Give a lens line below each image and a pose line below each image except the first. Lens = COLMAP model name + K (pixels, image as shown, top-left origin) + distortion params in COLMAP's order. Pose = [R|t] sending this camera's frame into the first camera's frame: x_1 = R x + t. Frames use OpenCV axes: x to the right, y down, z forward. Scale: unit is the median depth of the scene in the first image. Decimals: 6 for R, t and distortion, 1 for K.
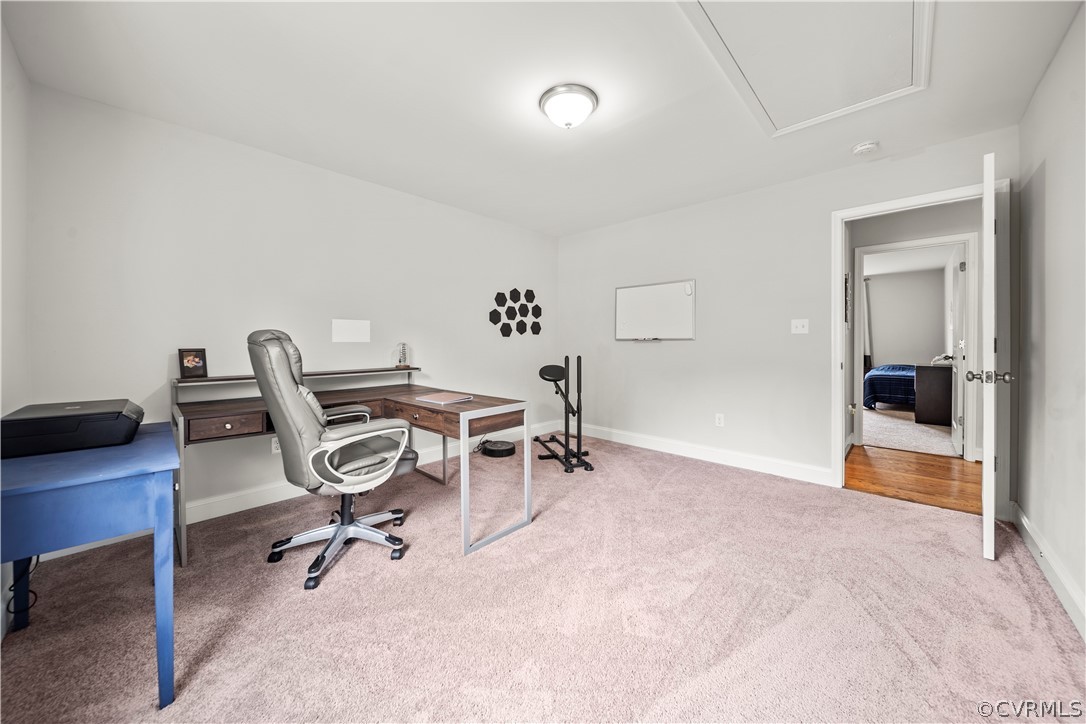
lens RADIAL K [[386.9, 0, 540.7], [0, 386.9, 344.6], [0, 0, 1]] dist [-0.001319, -0.000648]
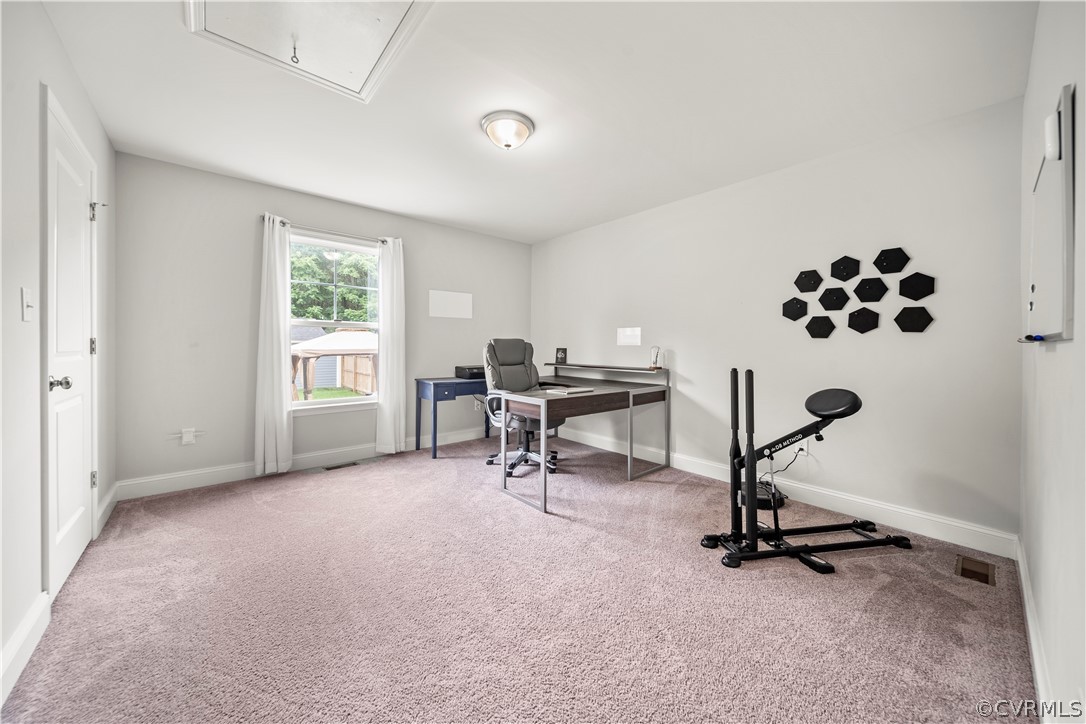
lens RADIAL K [[386.9, 0, 540.7], [0, 386.9, 344.6], [0, 0, 1]] dist [-0.001319, -0.000648]
pose [[-0.107478, -0.000864, -0.994207, 0.581335], [-0.012911, 0.999917, 0.000527, -0.003998], [0.994124, 0.012893, -0.107481, 0.609247]]
